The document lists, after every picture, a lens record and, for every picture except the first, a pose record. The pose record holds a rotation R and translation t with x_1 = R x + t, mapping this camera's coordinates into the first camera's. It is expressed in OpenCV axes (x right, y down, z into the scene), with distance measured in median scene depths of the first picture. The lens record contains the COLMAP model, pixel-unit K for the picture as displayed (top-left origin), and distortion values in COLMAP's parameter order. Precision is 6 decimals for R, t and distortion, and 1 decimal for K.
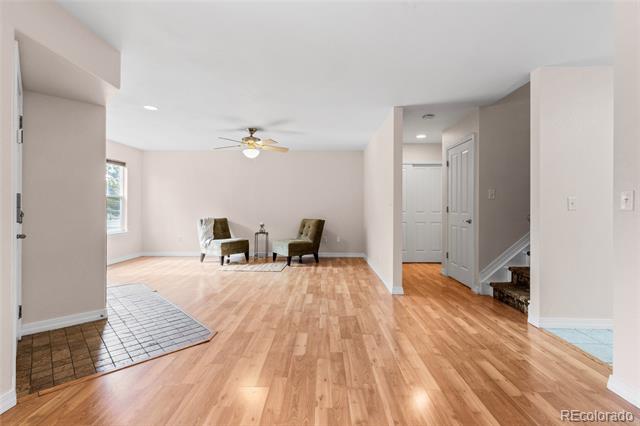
lens RADIAL K [[288.1, 0, 319.0], [0, 288.1, 207.4], [0, 0, 1]] dist [0.000879, 0.000042]
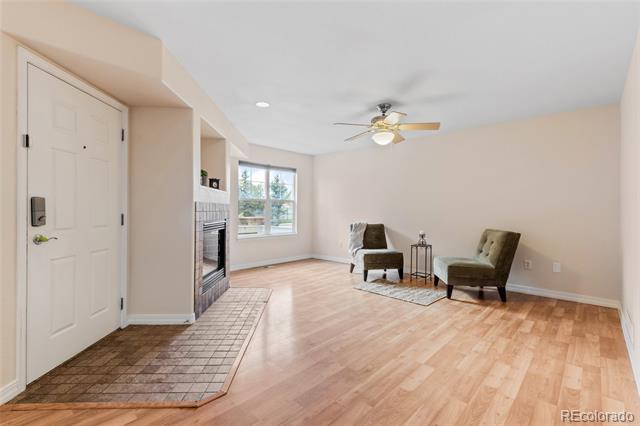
lens RADIAL K [[288.1, 0, 319.6], [0, 288.1, 211.9], [0, 0, 1]] dist [0.000879, 0.000042]
pose [[0.739783, 0.005946, -0.672820, 0.184789], [-0.004118, 0.999982, 0.004309, -0.001981], [0.672833, -0.000417, 0.739794, 0.443039]]
